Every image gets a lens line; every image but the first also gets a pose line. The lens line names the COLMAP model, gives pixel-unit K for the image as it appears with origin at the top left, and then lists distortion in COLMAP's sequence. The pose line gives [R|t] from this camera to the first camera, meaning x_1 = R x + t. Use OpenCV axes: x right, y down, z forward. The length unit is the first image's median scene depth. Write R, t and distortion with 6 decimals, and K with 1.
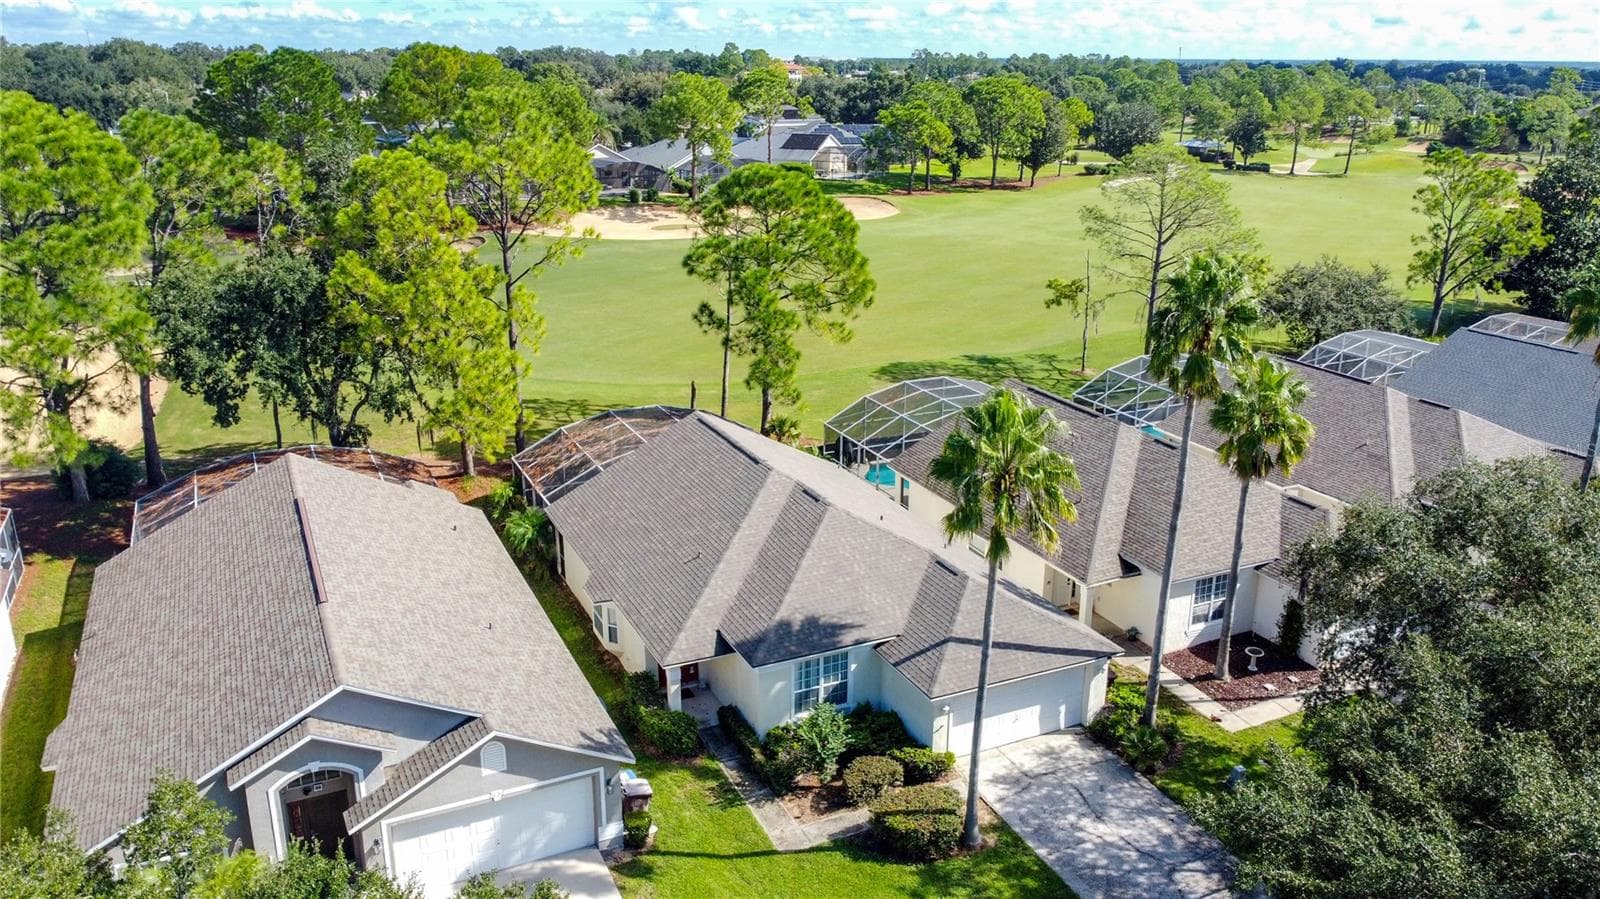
lens RADIAL K [[1209.2, 0, 799.7], [0, 1209.2, 459.8], [0, 0, 1]] dist [0.004880, -0.019021]
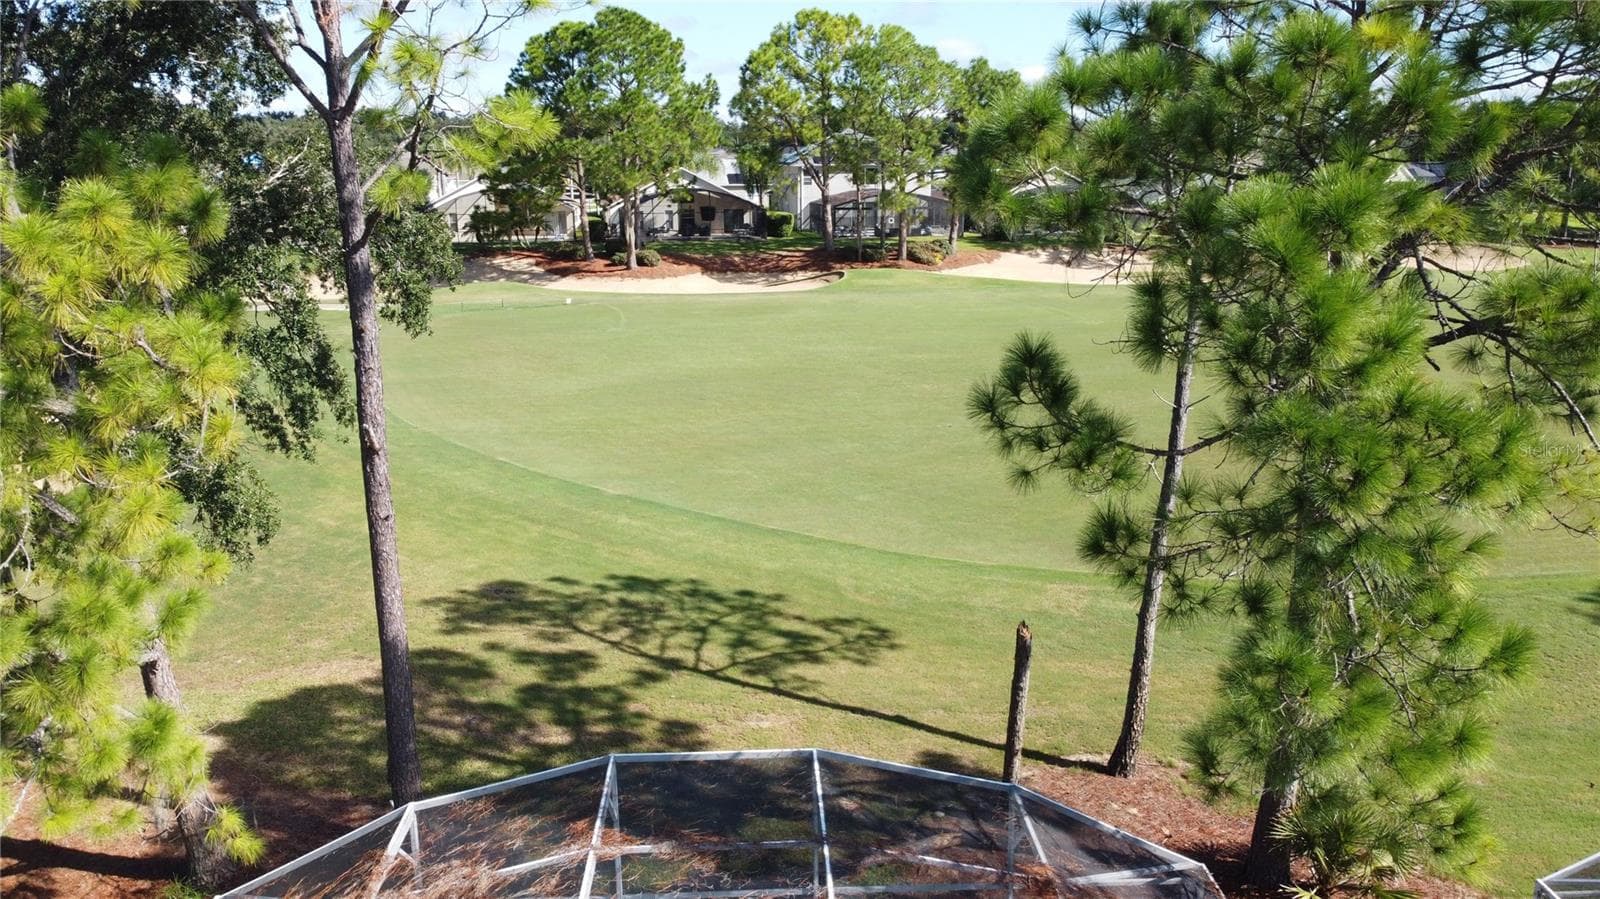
lens RADIAL K [[1209.2, 0, 789.2], [0, 1209.2, 437.9], [0, 0, 1]] dist [0.004880, -0.019021]
pose [[0.915331, 0.089291, -0.392678, -0.040055], [-0.123712, 0.990305, -0.063185, -0.117394], [0.383229, 0.106414, 0.917503, 0.985275]]
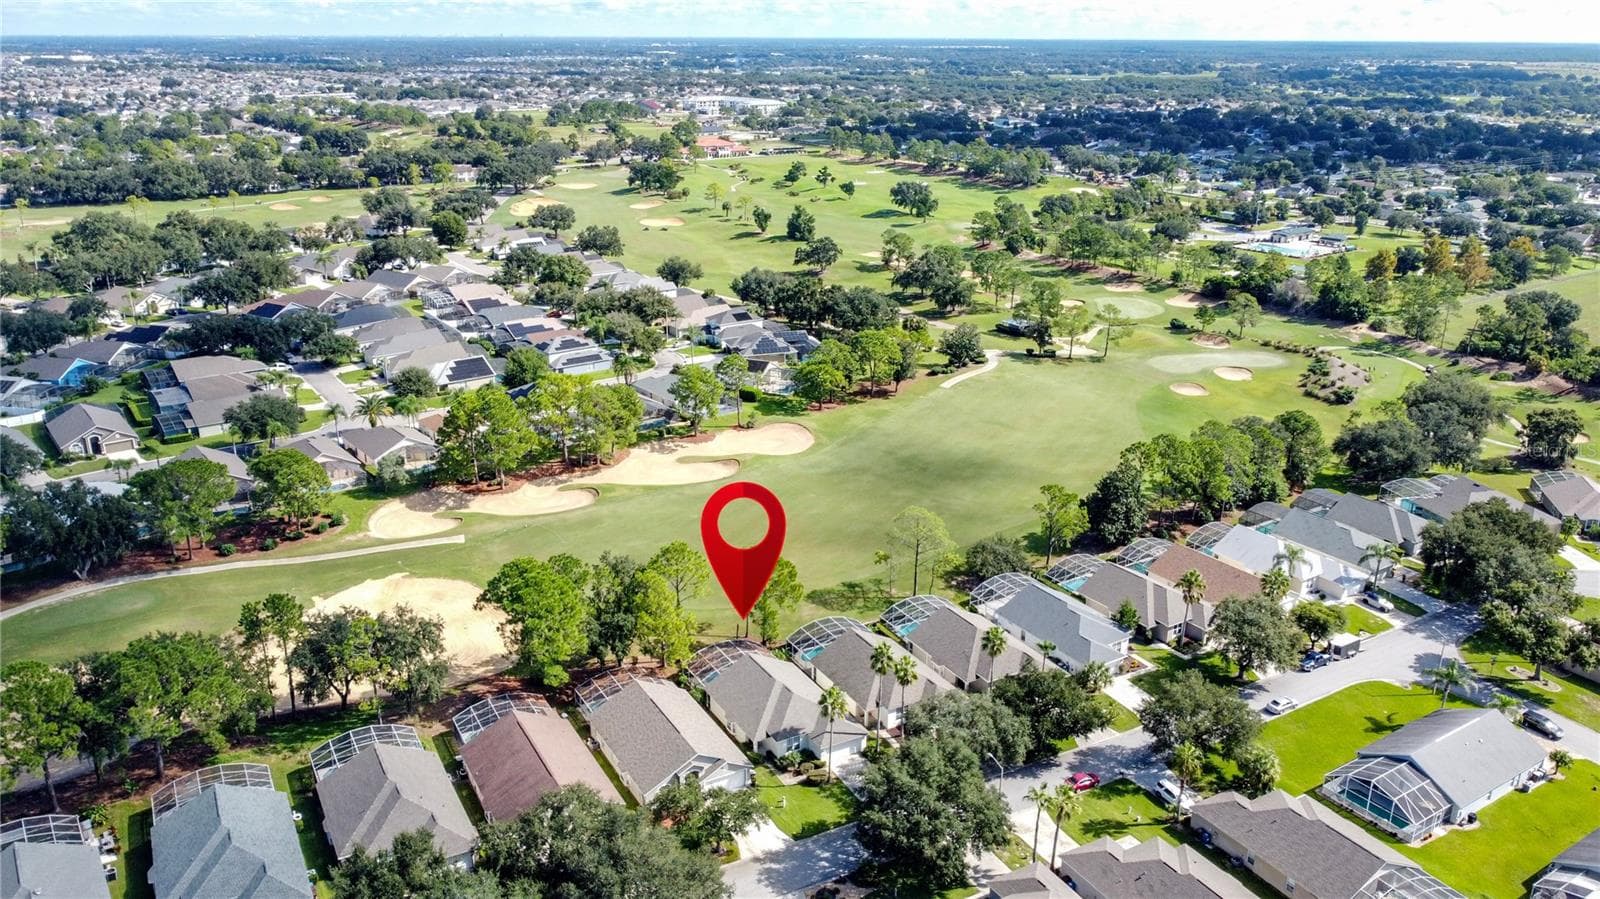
lens RADIAL K [[1209.2, 0, 799.8], [0, 1209.2, 448.1], [0, 0, 1]] dist [0.004880, -0.019021]
pose [[0.997861, -0.021995, 0.061555, -0.151536], [0.021528, 0.999734, 0.008238, -0.674798], [-0.061720, -0.006895, 0.998070, -2.435449]]
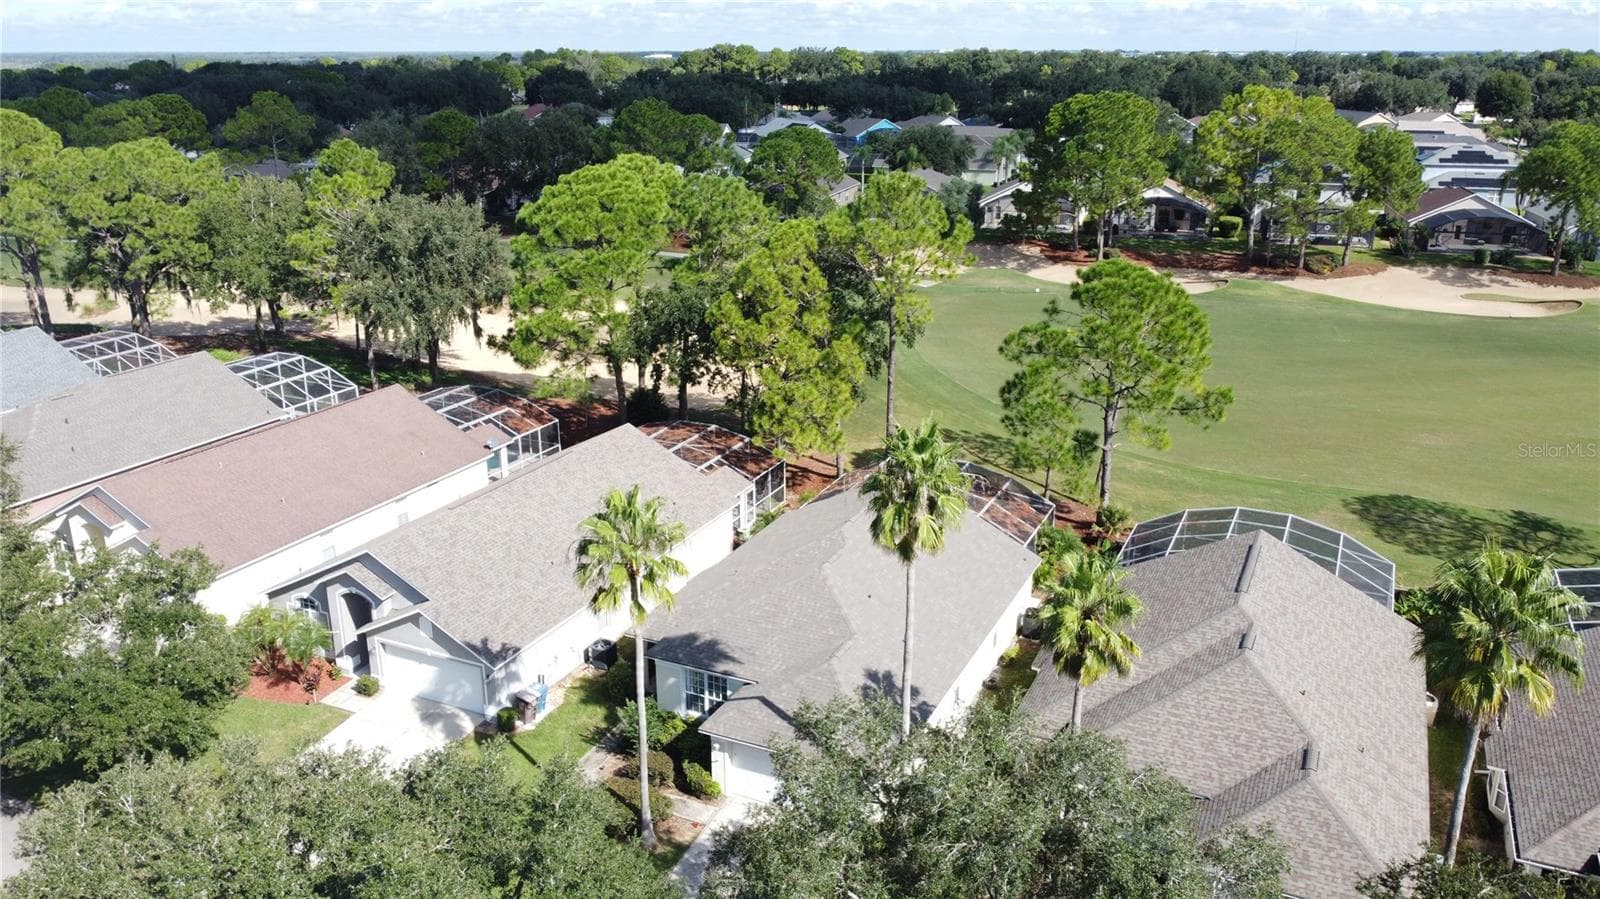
lens RADIAL K [[1209.2, 0, 791.4], [0, 1209.2, 451.9], [0, 0, 1]] dist [0.004880, -0.019021]
pose [[0.628770, 0.239195, -0.739888, 0.770649], [-0.241458, 0.964536, 0.106625, -0.171554], [0.739153, 0.111609, 0.664226, 0.181622]]
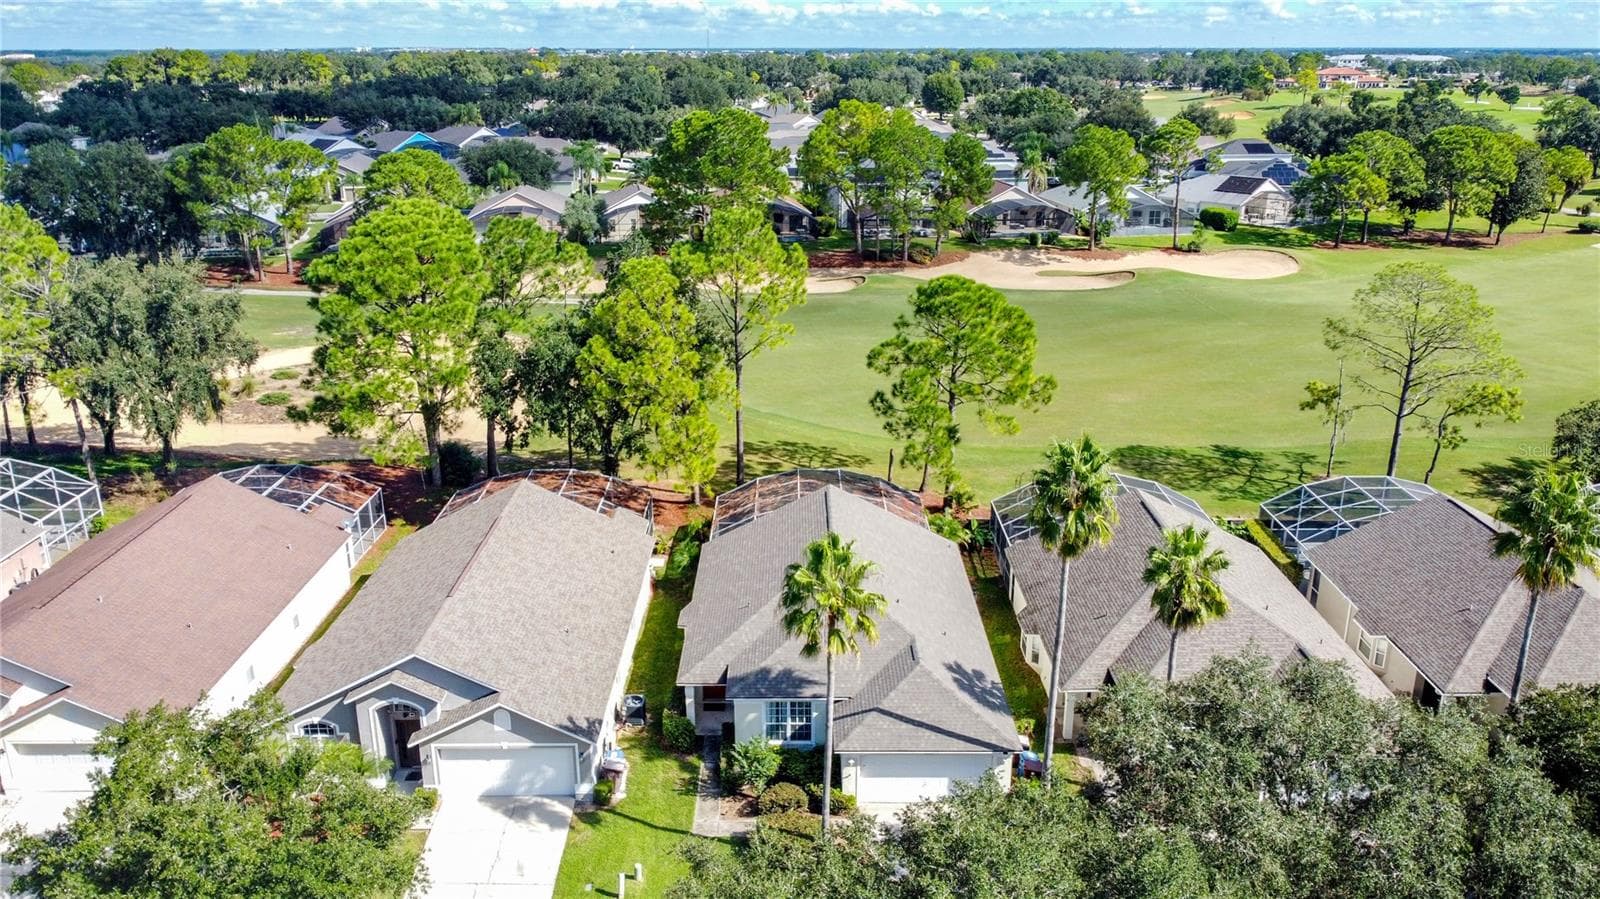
lens RADIAL K [[1209.2, 0, 796.2], [0, 1209.2, 460.6], [0, 0, 1]] dist [0.004880, -0.019021]
pose [[0.904047, 0.131708, -0.406634, 0.430590], [-0.128827, 0.991064, 0.034589, -0.115786], [0.407556, 0.021115, 0.912936, -0.157832]]
